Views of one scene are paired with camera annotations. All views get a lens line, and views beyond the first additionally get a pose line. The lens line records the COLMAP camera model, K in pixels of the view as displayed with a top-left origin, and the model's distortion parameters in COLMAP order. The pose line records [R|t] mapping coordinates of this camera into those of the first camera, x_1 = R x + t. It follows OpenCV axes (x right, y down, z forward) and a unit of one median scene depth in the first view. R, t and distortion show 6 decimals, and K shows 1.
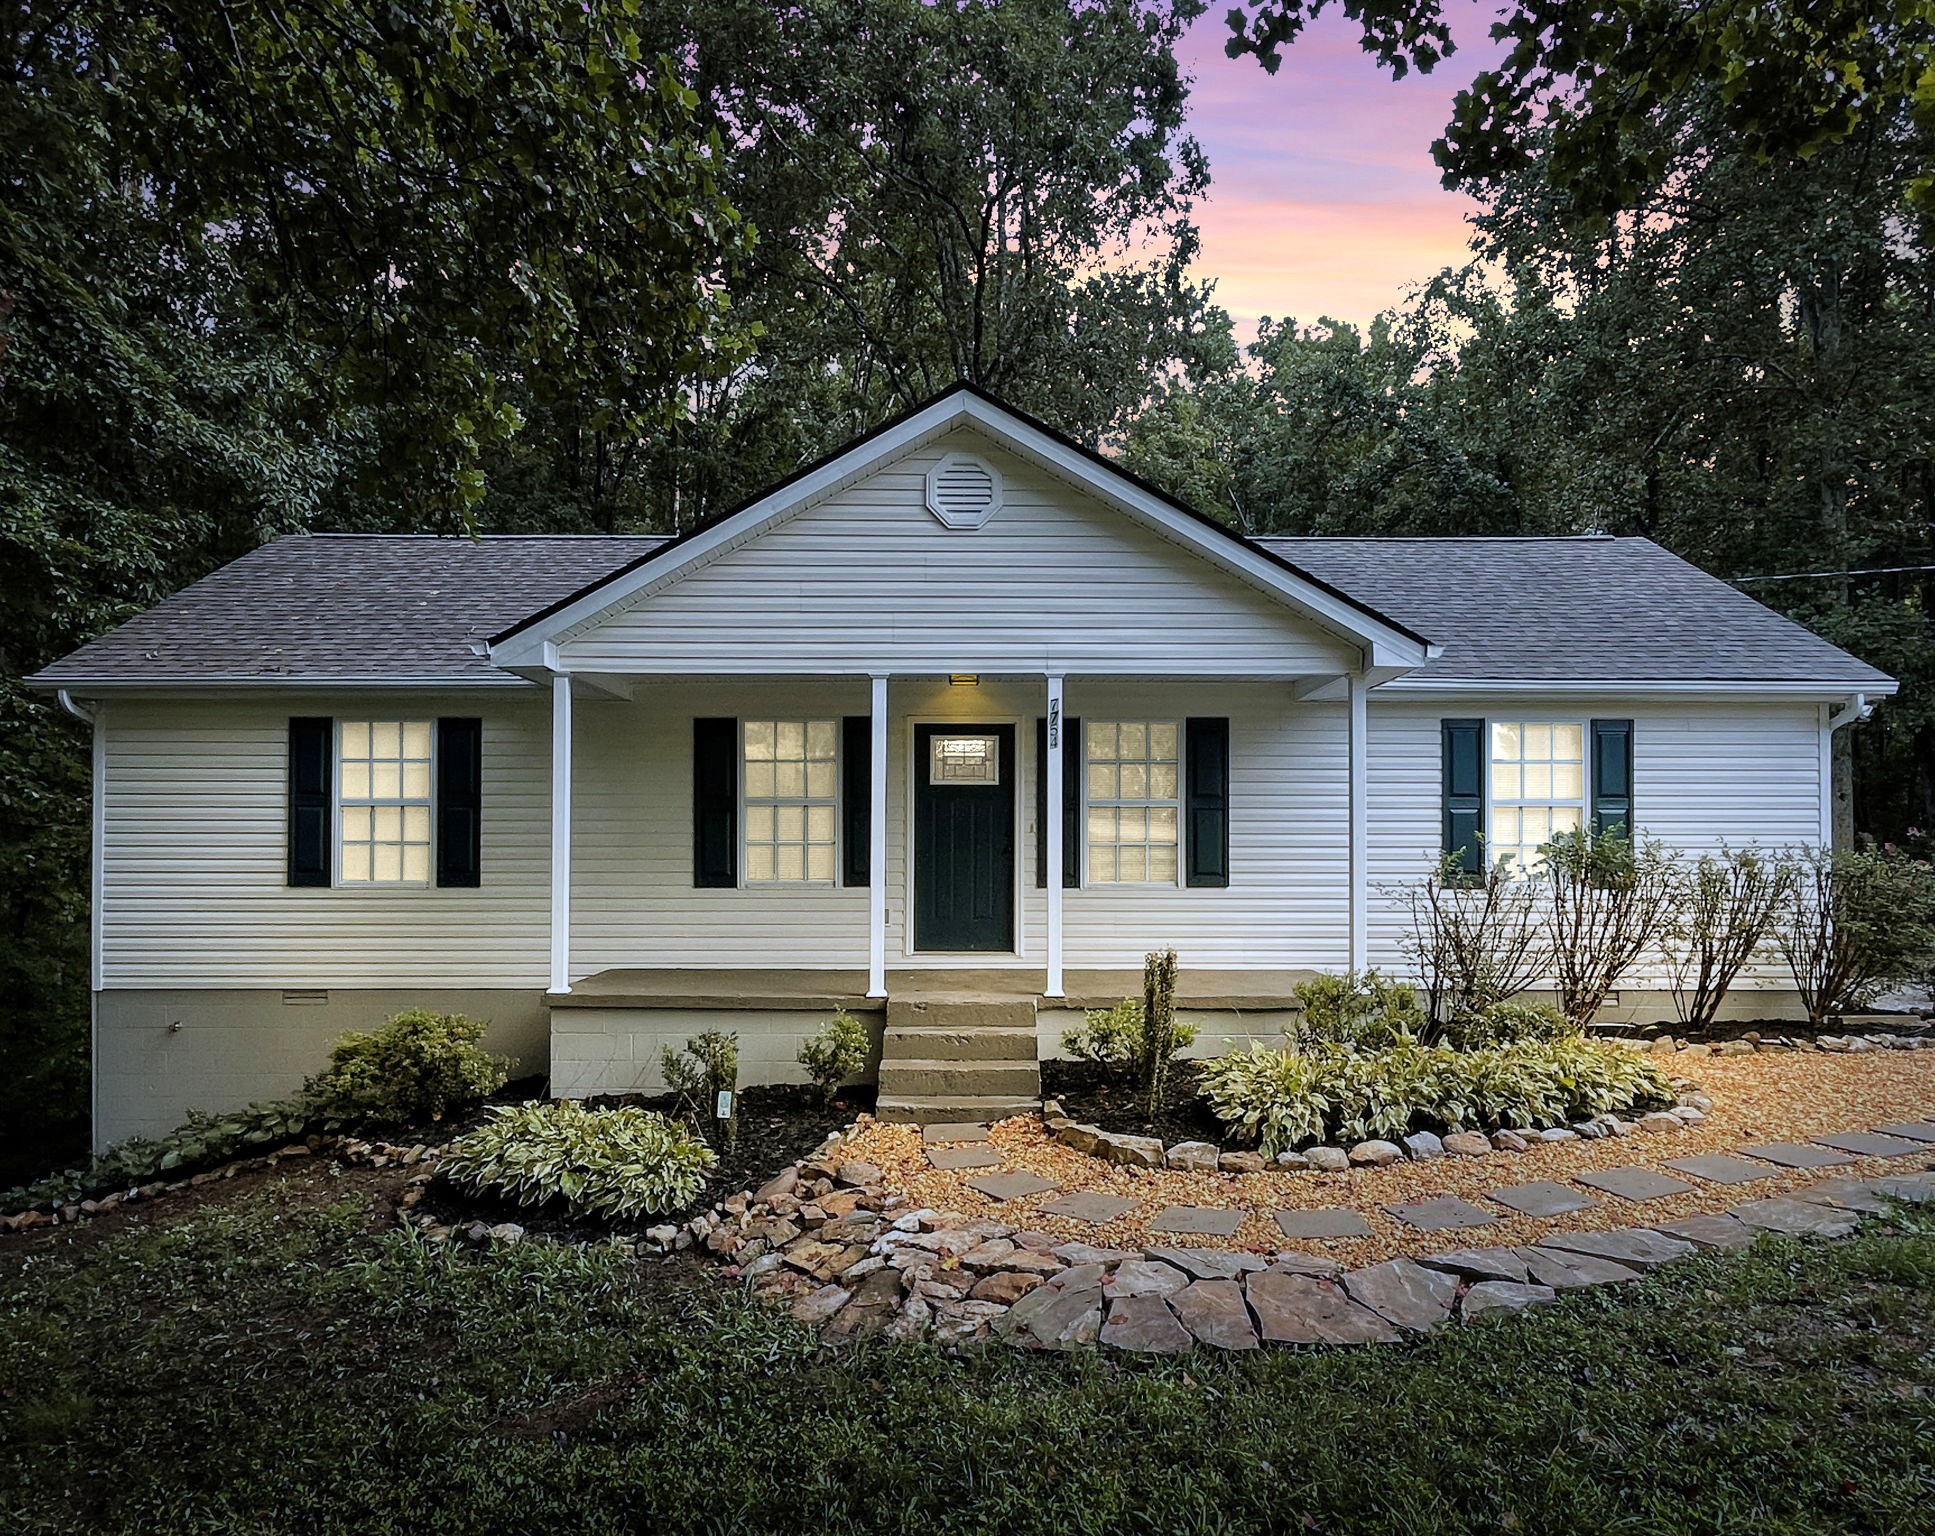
lens RADIAL K [[1299.2, 0, 970.8], [0, 1299.2, 839.5], [0, 0, 1]] dist [0.001319, 0.000385]
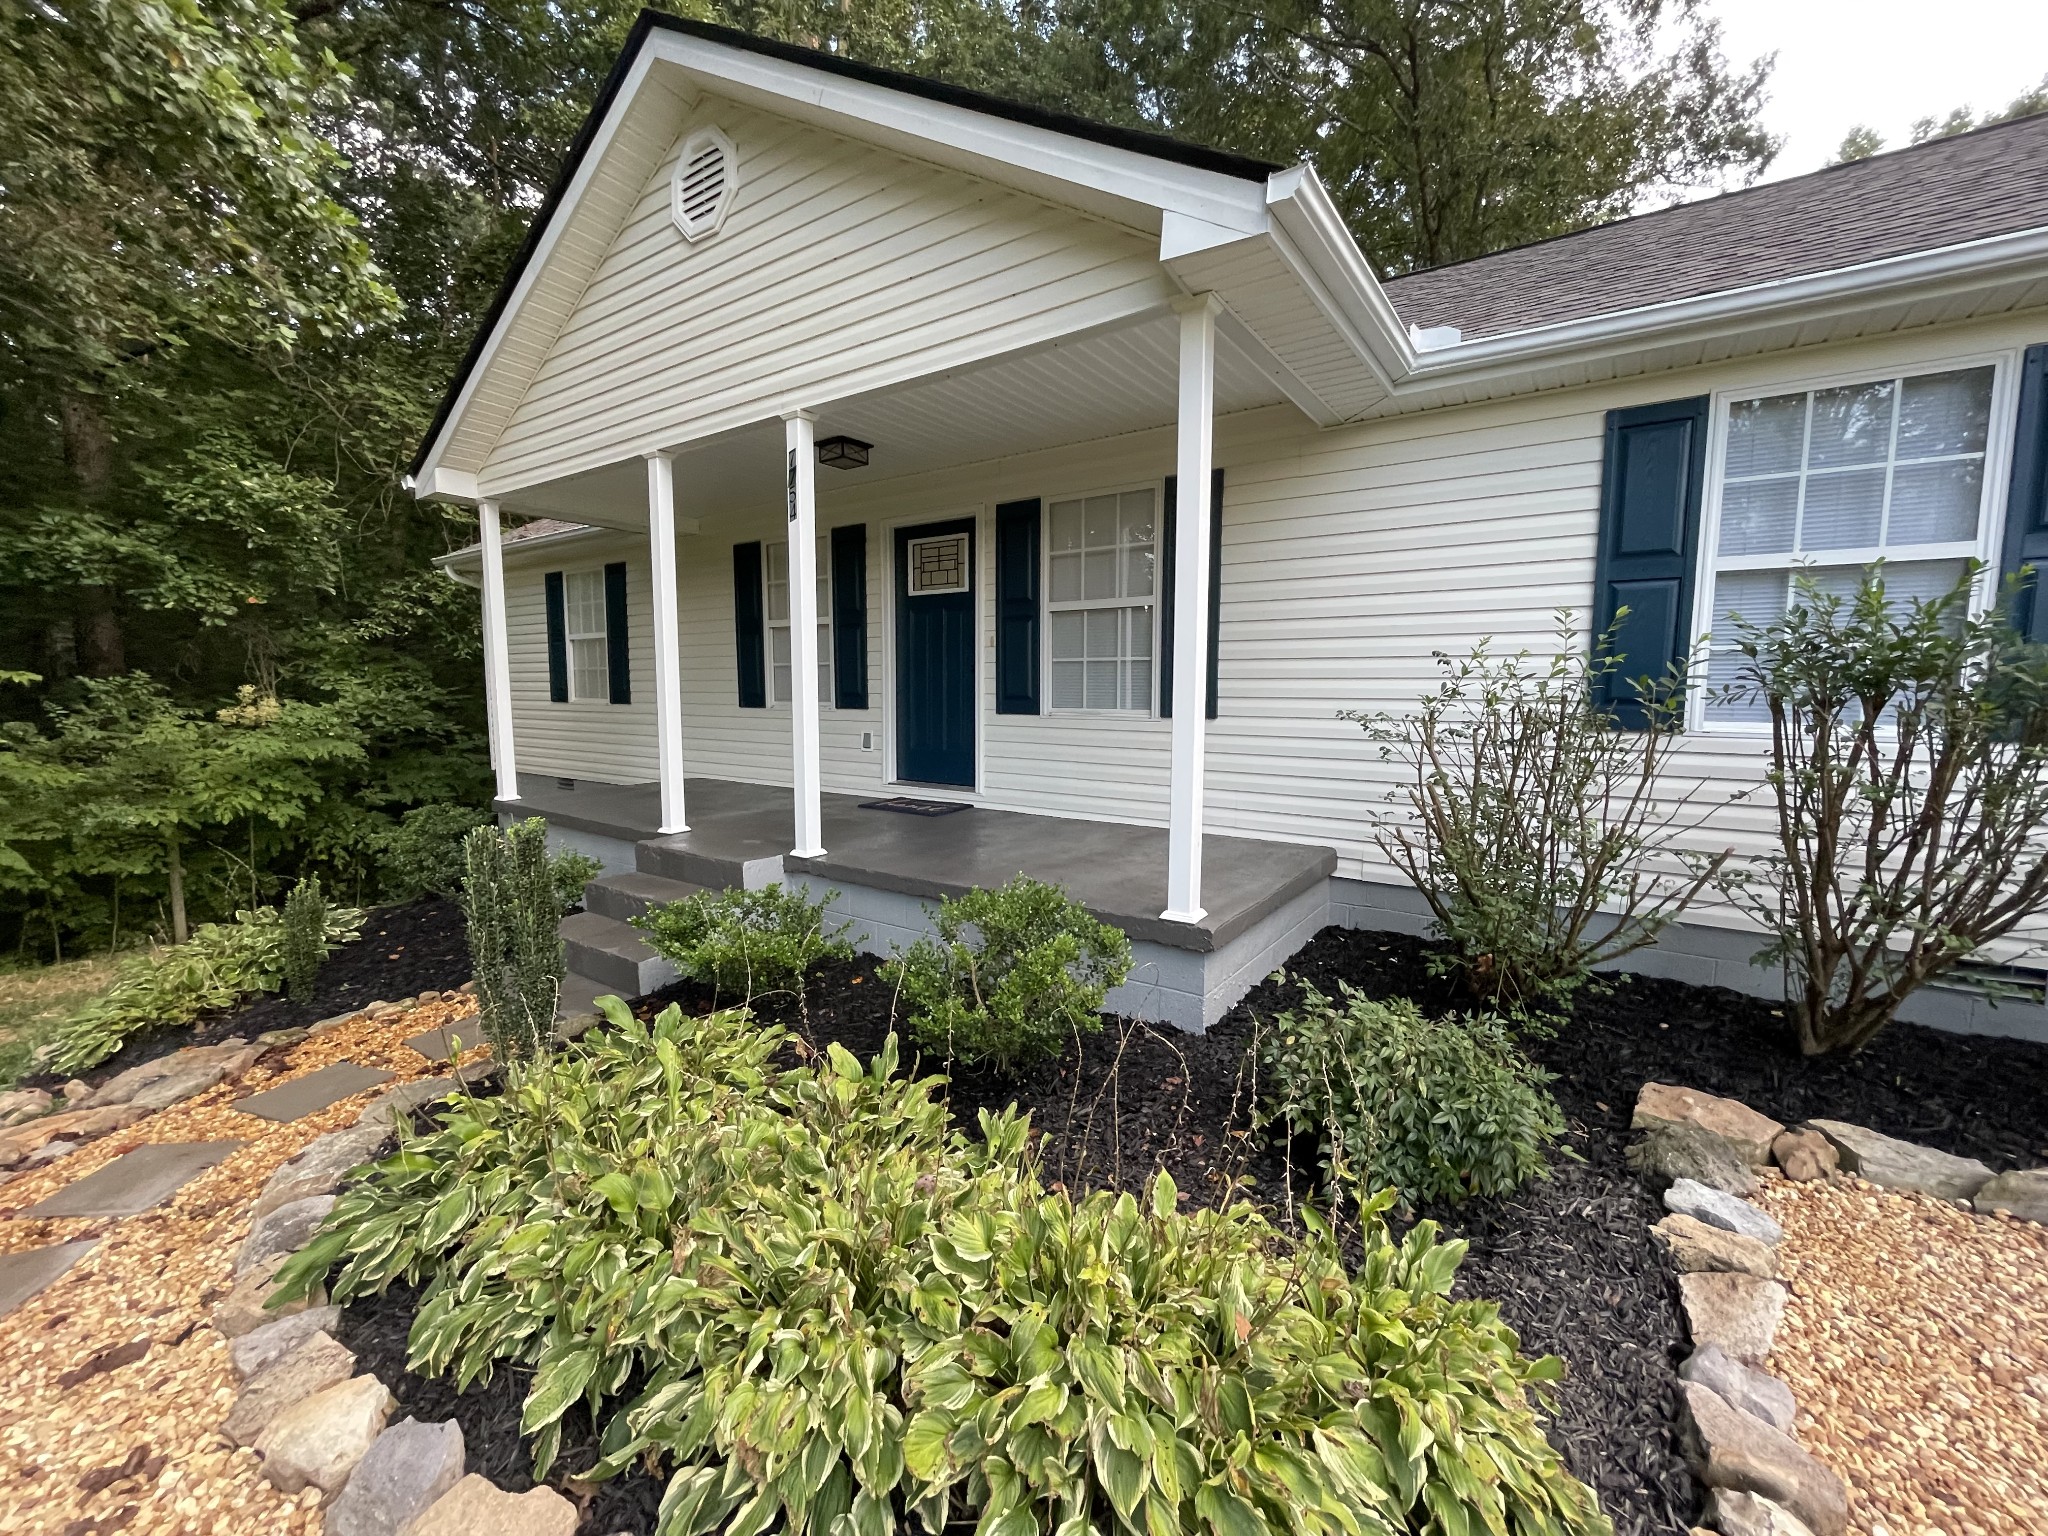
lens RADIAL K [[825.3, 0, 1024.0], [0, 825.3, 768.0], [0, 0, 1]] dist [-0.003395, -0.000341]
pose [[0.811258, 0.060000, -0.581602, 0.381044], [0.001061, 0.994568, 0.104082, 0.016190], [0.584688, -0.085054, 0.806787, 0.595415]]
